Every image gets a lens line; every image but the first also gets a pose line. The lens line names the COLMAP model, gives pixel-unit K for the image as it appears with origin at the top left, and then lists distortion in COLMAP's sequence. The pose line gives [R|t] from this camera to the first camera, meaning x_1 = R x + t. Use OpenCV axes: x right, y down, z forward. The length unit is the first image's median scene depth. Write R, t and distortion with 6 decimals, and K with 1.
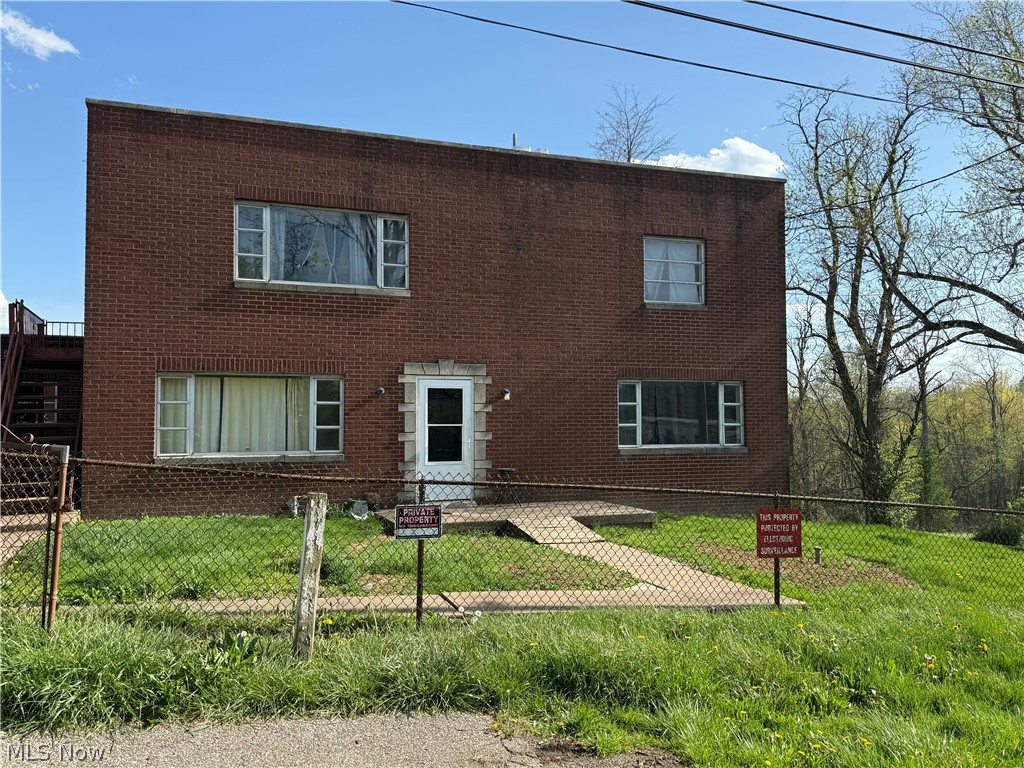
lens RADIAL K [[833.5, 0, 512.0], [0, 833.5, 384.0], [0, 0, 1]] dist [0.073377, -0.007435]
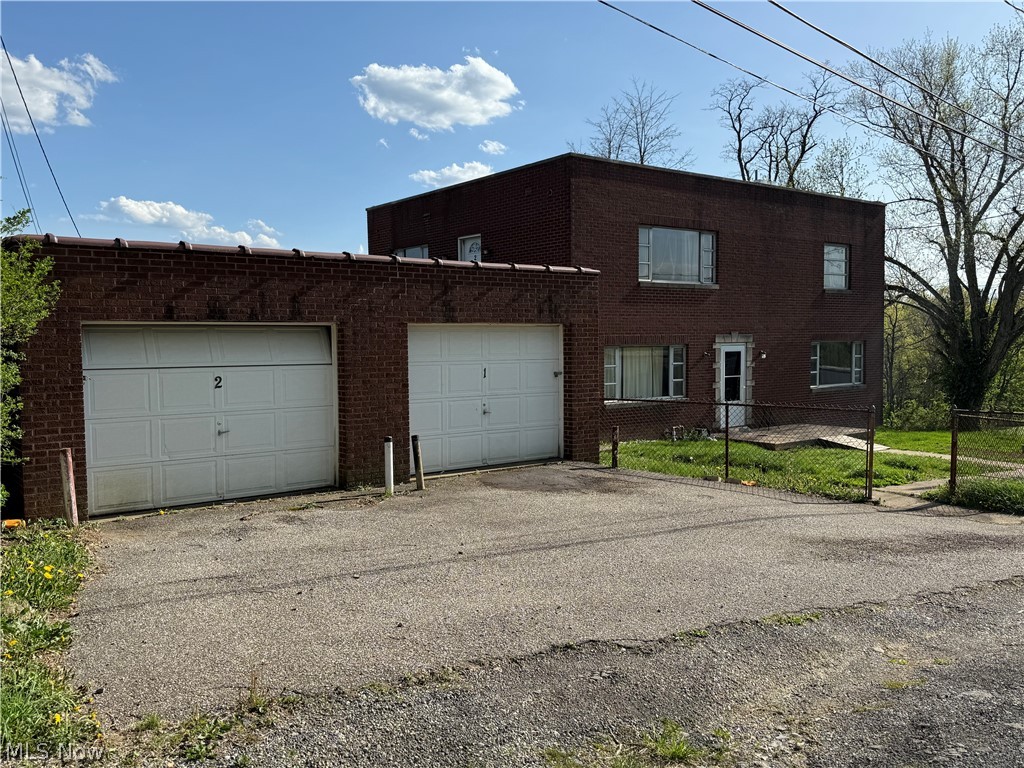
lens RADIAL K [[809.6, 0, 512.0], [0, 809.6, 384.0], [0, 0, 1]] dist [0.002265, -0.001226]
pose [[0.966648, -0.018395, 0.255445, -0.873760], [-0.006797, 0.995223, 0.097389, -0.078400], [-0.256017, -0.095877, 0.961906, -0.291547]]
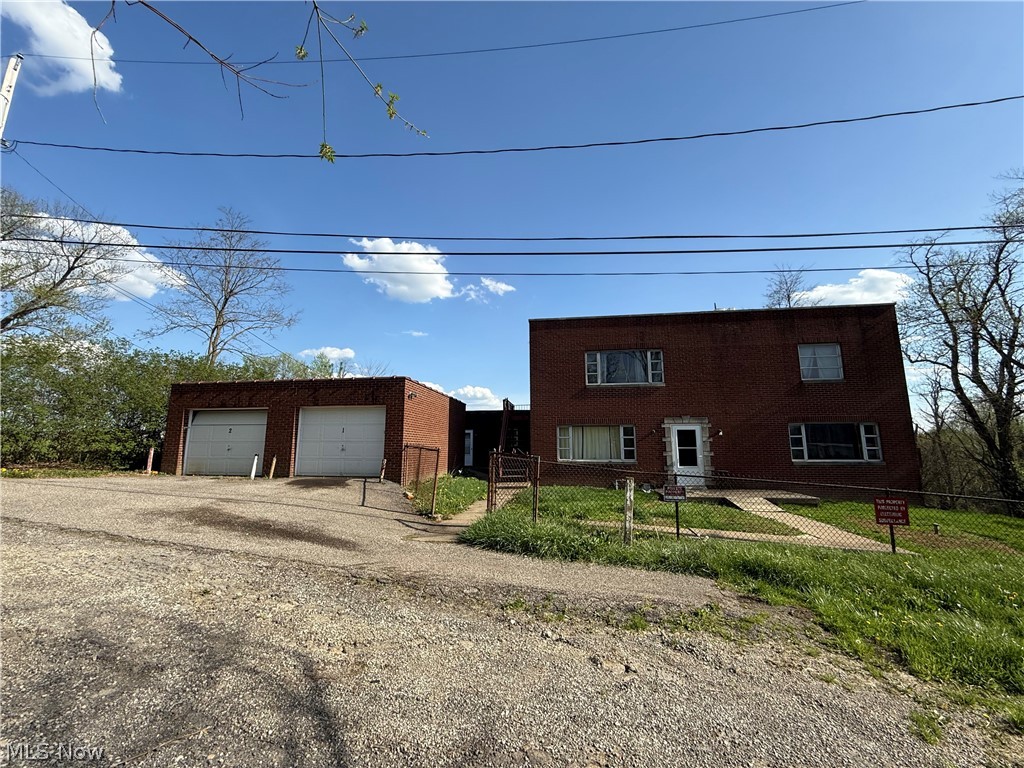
lens RADIAL K [[404.5, 0, 512.0], [0, 404.5, 384.0], [0, 0, 1]] dist [-0.000611, -0.000053]
pose [[0.882713, -0.067766, -0.465001, 0.011912], [0.019291, 0.993939, -0.108229, -0.007562], [0.469517, 0.086565, 0.878670, -0.082958]]
